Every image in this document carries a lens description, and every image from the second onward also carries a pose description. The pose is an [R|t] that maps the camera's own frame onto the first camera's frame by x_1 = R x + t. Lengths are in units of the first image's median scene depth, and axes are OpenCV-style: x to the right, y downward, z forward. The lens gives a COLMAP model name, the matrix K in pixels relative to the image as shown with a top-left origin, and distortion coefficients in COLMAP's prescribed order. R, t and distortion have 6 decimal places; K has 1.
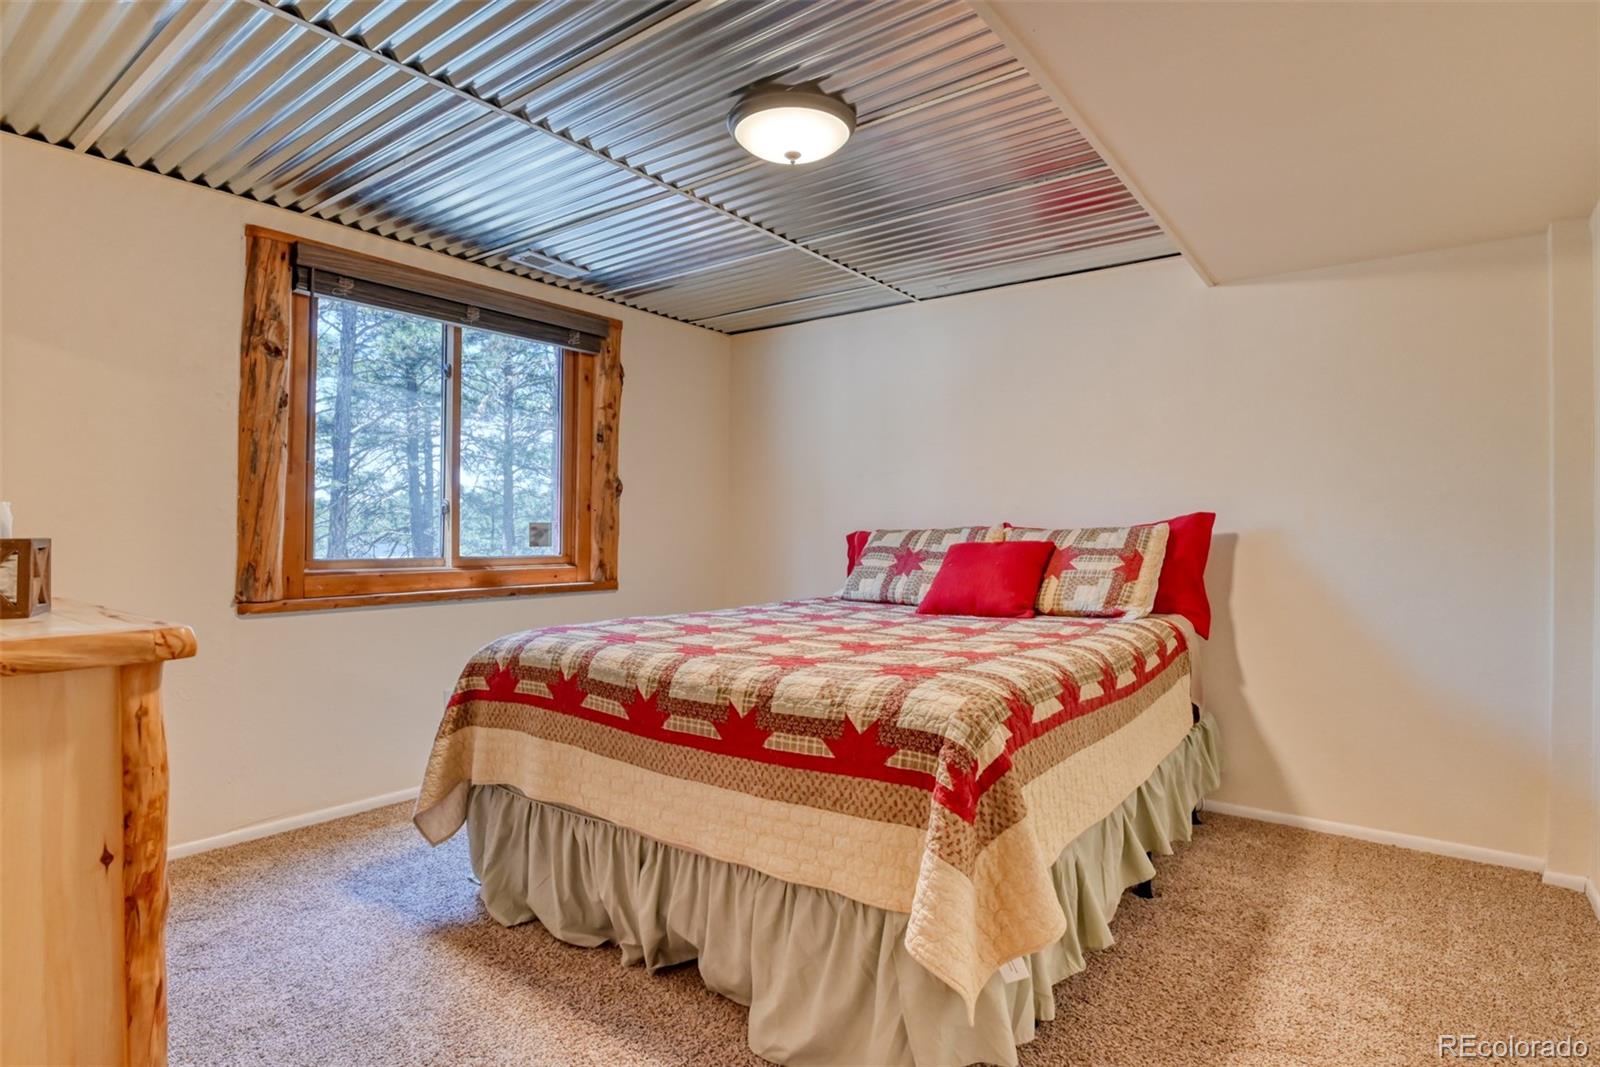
lens RADIAL K [[776.5, 0, 804.6], [0, 776.5, 538.7], [0, 0, 1]] dist [-0.021259, -0.004330]
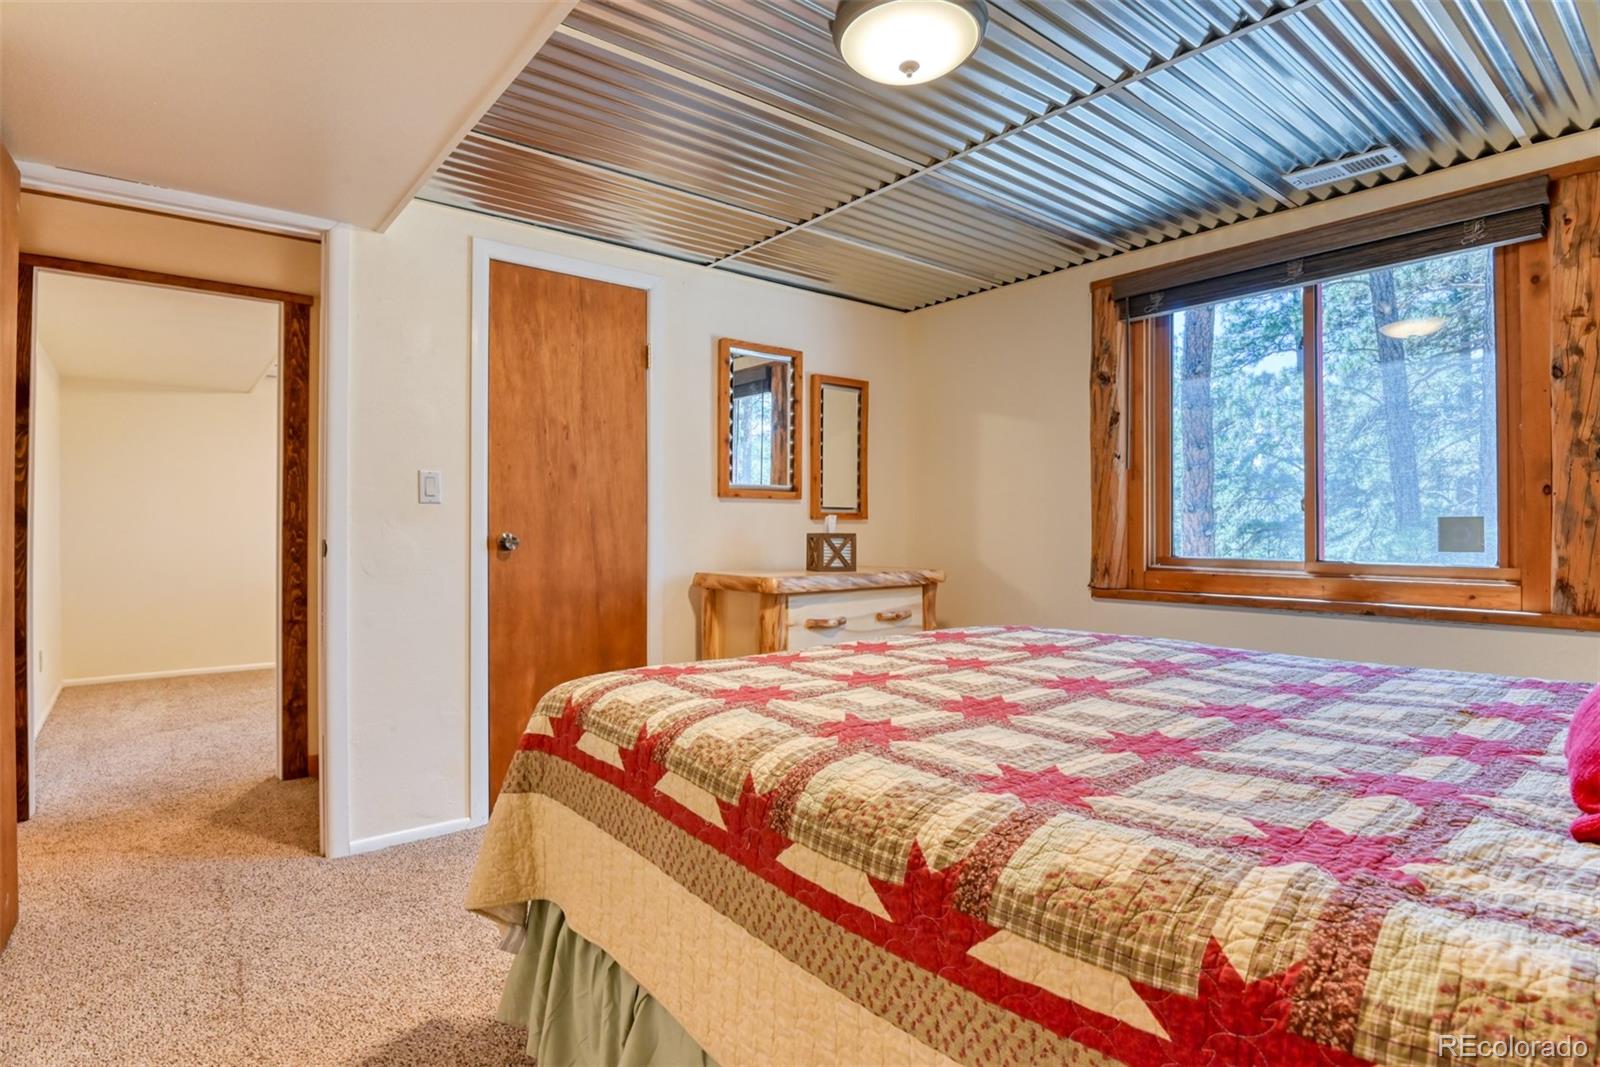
lens RADIAL K [[776.5, 0, 804.6], [0, 776.5, 538.7], [0, 0, 1]] dist [-0.021259, -0.004330]
pose [[-0.194283, 0.011778, -0.980875, 0.471775], [-0.005739, 0.999897, 0.013143, -0.007235], [0.980929, 0.008182, -0.194195, 0.617810]]
